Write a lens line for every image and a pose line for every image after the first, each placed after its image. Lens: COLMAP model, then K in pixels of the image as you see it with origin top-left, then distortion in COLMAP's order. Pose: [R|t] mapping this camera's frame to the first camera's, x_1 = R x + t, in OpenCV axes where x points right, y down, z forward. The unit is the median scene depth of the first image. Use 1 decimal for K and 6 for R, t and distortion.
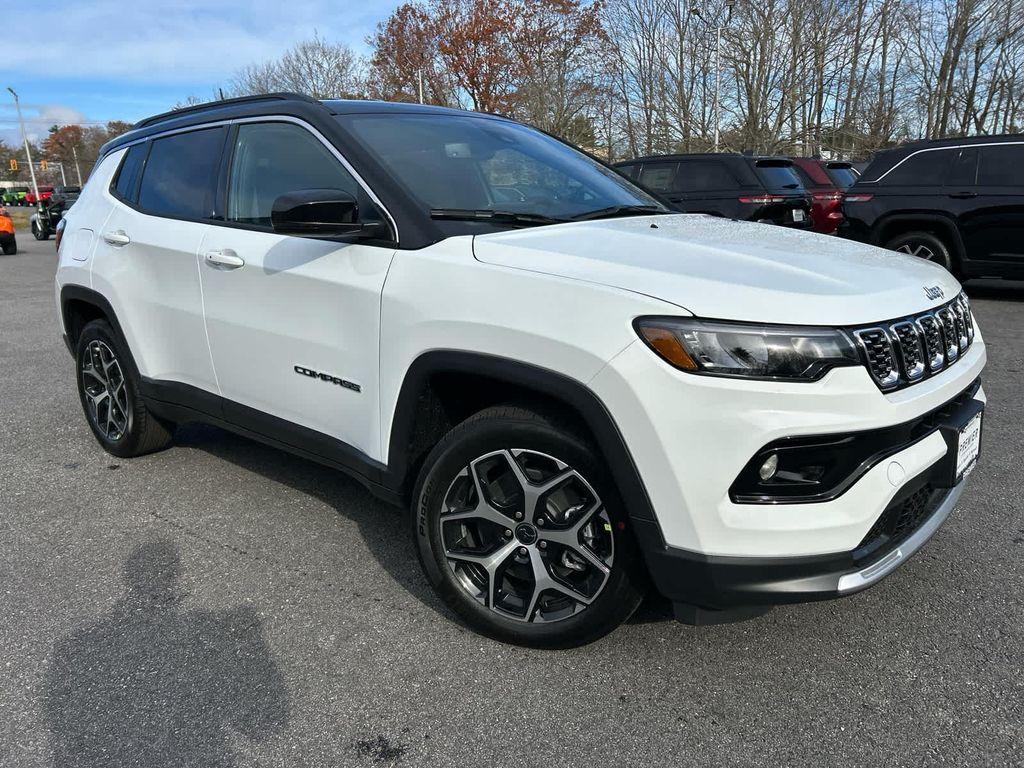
lens RADIAL K [[768.1, 0, 530.2], [0, 768.1, 385.2], [0, 0, 1]] dist [0.044729, -0.045320]
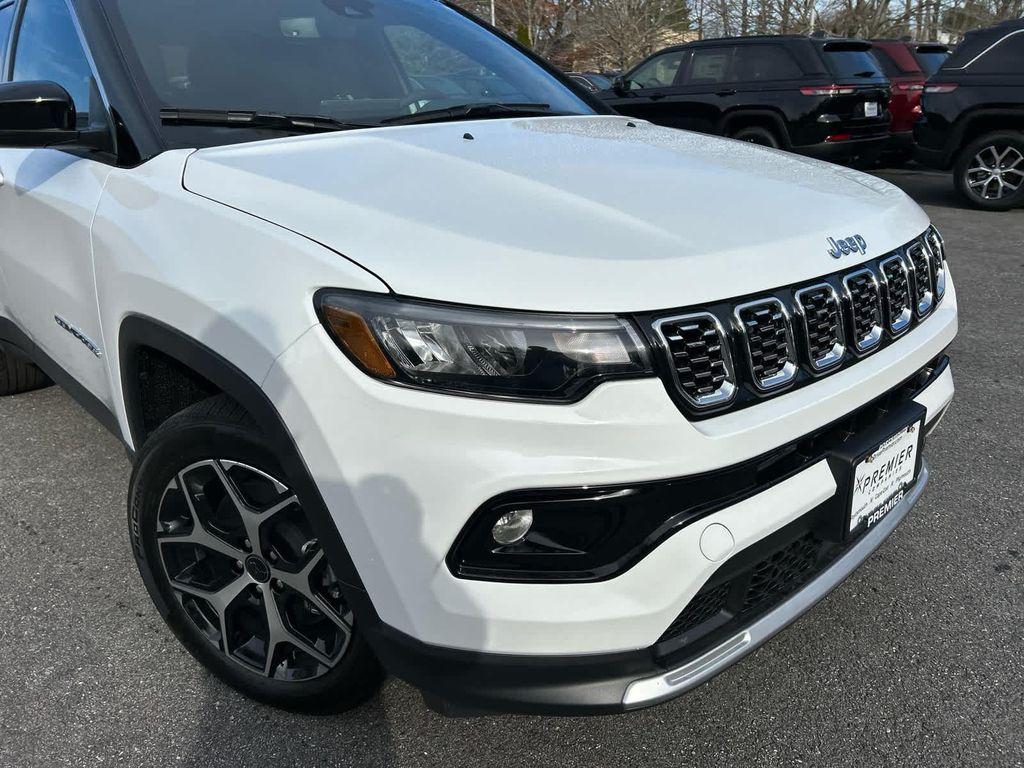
lens RADIAL K [[783.1, 0, 512.4], [0, 783.1, 397.6], [0, 0, 1]] dist [0.059660, -0.047442]
pose [[0.995342, 0.031155, -0.091230, 0.304864], [-0.018850, 0.990970, 0.132753, -0.075382], [0.094542, -0.130415, 0.986942, 0.298627]]
